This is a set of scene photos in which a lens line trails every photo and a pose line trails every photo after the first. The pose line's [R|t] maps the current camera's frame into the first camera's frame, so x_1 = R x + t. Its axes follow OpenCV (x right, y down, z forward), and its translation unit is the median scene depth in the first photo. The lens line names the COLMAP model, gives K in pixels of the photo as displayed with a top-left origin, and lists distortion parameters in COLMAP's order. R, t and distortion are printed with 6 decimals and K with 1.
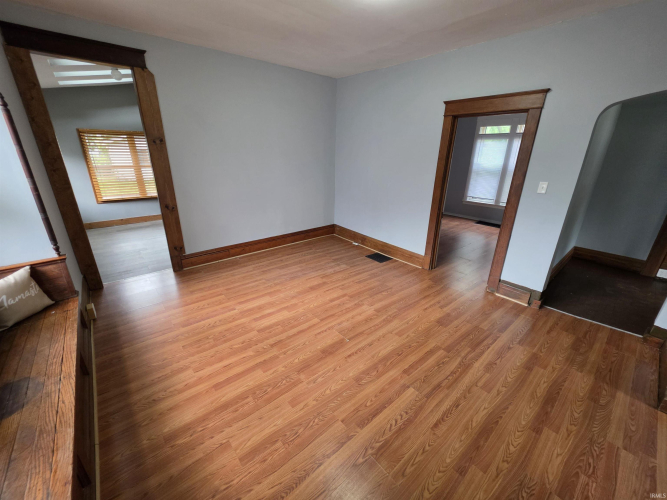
lens RADIAL K [[268.1, 0, 334.4], [0, 268.1, 249.7], [0, 0, 1]] dist [-0.002514, 0.000508]
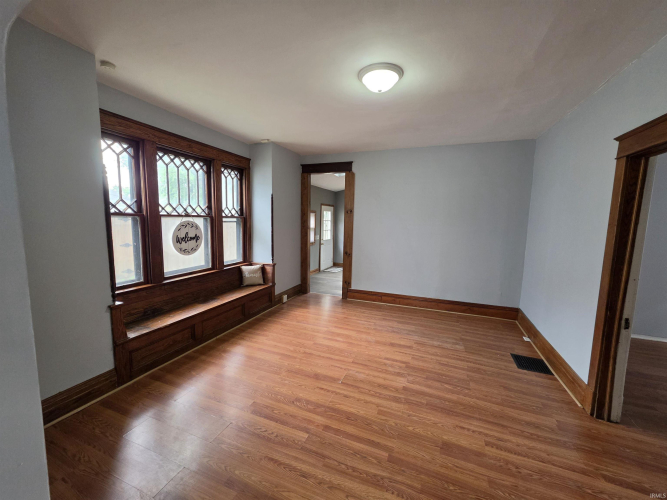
lens RADIAL K [[268.1, 0, 333.8], [0, 268.1, 248.2], [0, 0, 1]] dist [-0.002514, 0.000508]
pose [[0.473051, 0.084066, -0.877015, 0.740541], [-0.316627, 0.945155, -0.080187, -0.051884], [0.822174, 0.315619, 0.473724, 0.262193]]
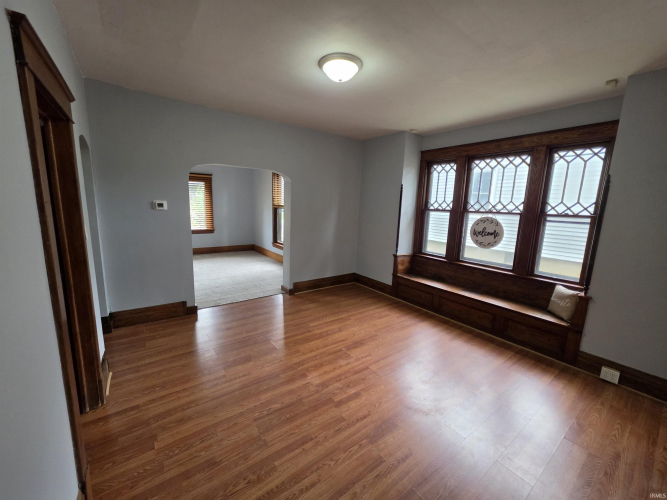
lens RADIAL K [[268.1, 0, 335.1], [0, 268.1, 250.9], [0, 0, 1]] dist [-0.002514, 0.000508]
pose [[-0.995791, -0.067782, 0.061699, 0.034115], [-0.027633, 0.863828, 0.503028, -0.534966], [-0.087394, 0.499205, -0.862065, 1.489095]]
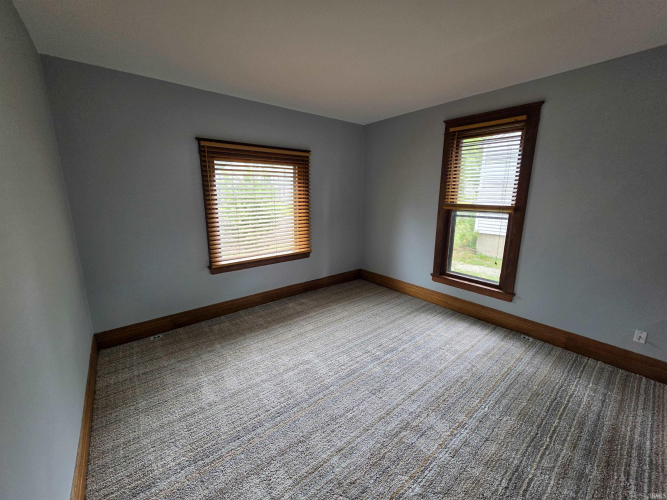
lens RADIAL K [[268.1, 0, 332.1], [0, 268.1, 249.3], [0, 0, 1]] dist [-0.002514, 0.000508]
pose [[-0.999385, -0.025446, 0.024125, 1.197975], [-0.008789, 0.847843, 0.530175, -0.169855], [-0.033945, 0.529637, -0.847545, 0.502643]]
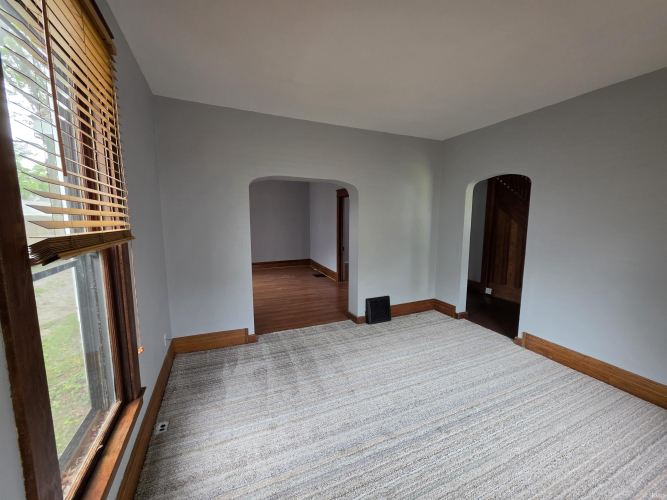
lens RADIAL K [[268.1, 0, 333.5], [0, 268.1, 248.4], [0, 0, 1]] dist [-0.002514, 0.000508]
pose [[0.957112, 0.022210, -0.288866, 1.063176], [-0.088267, 0.972011, -0.217723, 0.322524], [0.275945, 0.233882, 0.932284, -0.809267]]
